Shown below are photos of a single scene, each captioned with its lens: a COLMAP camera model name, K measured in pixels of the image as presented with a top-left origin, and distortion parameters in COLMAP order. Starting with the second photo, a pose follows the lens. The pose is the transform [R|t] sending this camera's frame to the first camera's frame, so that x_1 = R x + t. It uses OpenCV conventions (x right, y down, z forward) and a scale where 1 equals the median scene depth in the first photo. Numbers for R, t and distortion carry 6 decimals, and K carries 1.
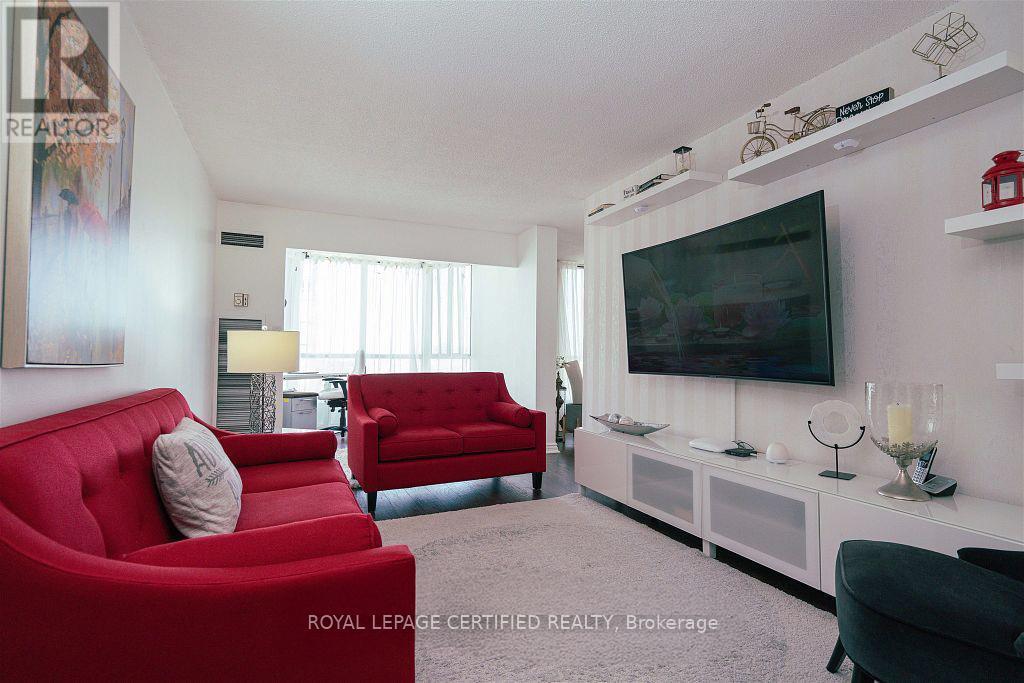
lens RADIAL K [[489.4, 0, 509.7], [0, 489.4, 342.2], [0, 0, 1]] dist [-0.000251, 0.000686]
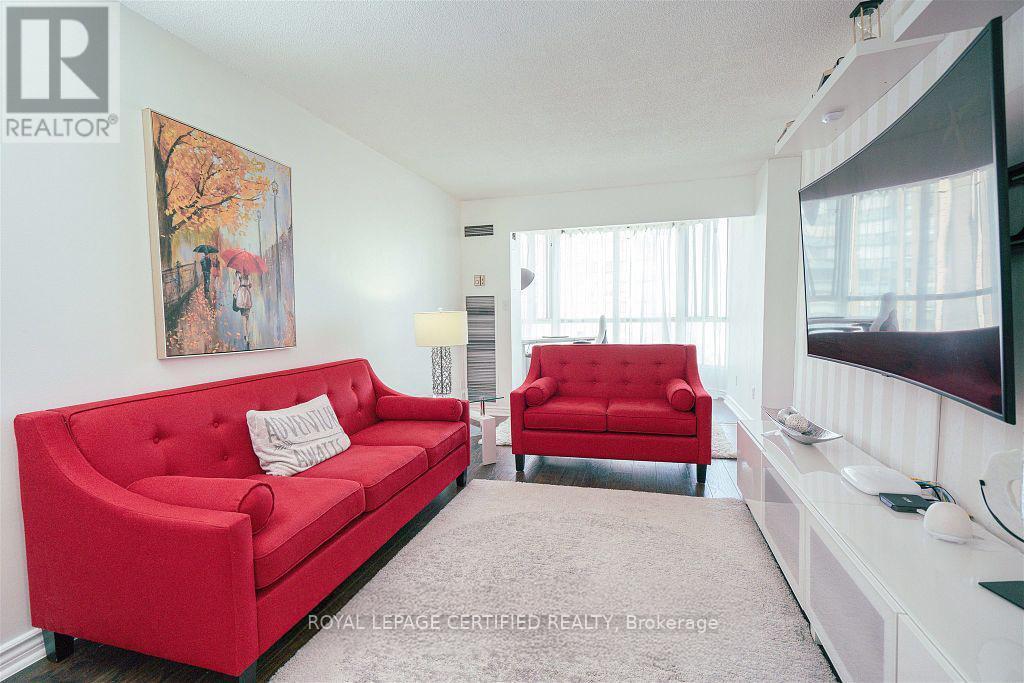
lens RADIAL K [[462.7, 0, 507.8], [0, 462.7, 343.9], [0, 0, 1]] dist [-0.000304, 0.000224]
pose [[0.758638, 0.025657, -0.651006, 0.395990], [0.040660, 0.995412, 0.086613, -0.037311], [0.650242, -0.092178, 0.754115, 0.218285]]
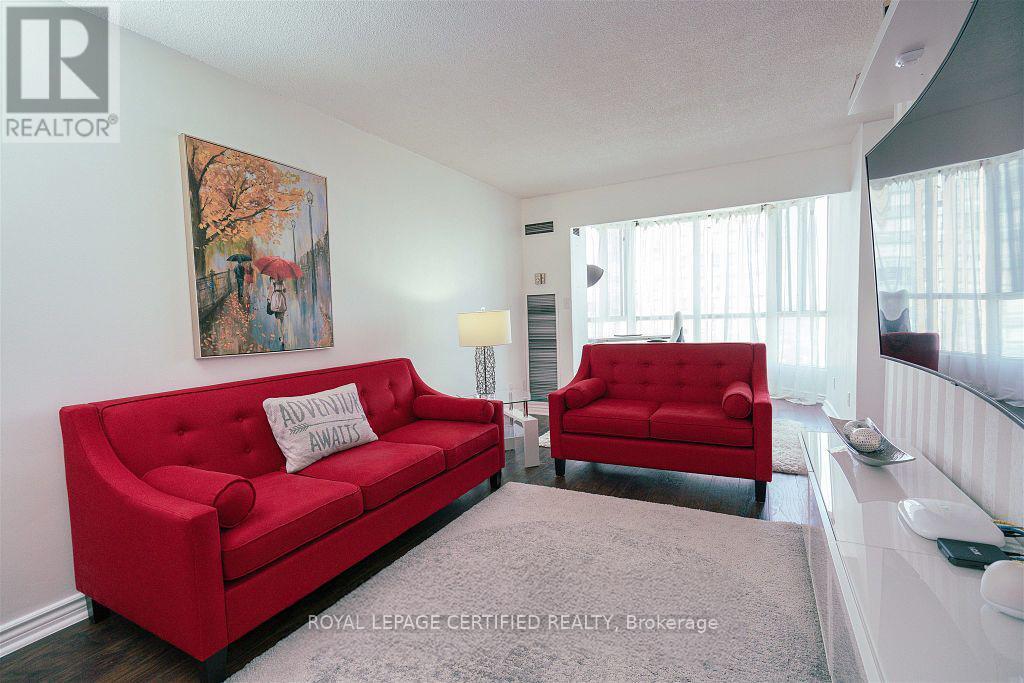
lens RADIAL K [[458.2, 0, 510.5], [0, 458.2, 342.5], [0, 0, 1]] dist [0.000462, 0.000408]
pose [[0.604789, 0.023785, -0.796030, 0.466624], [0.061663, 0.995155, 0.076583, -0.029471], [0.793995, -0.095402, 0.600392, 0.351602]]
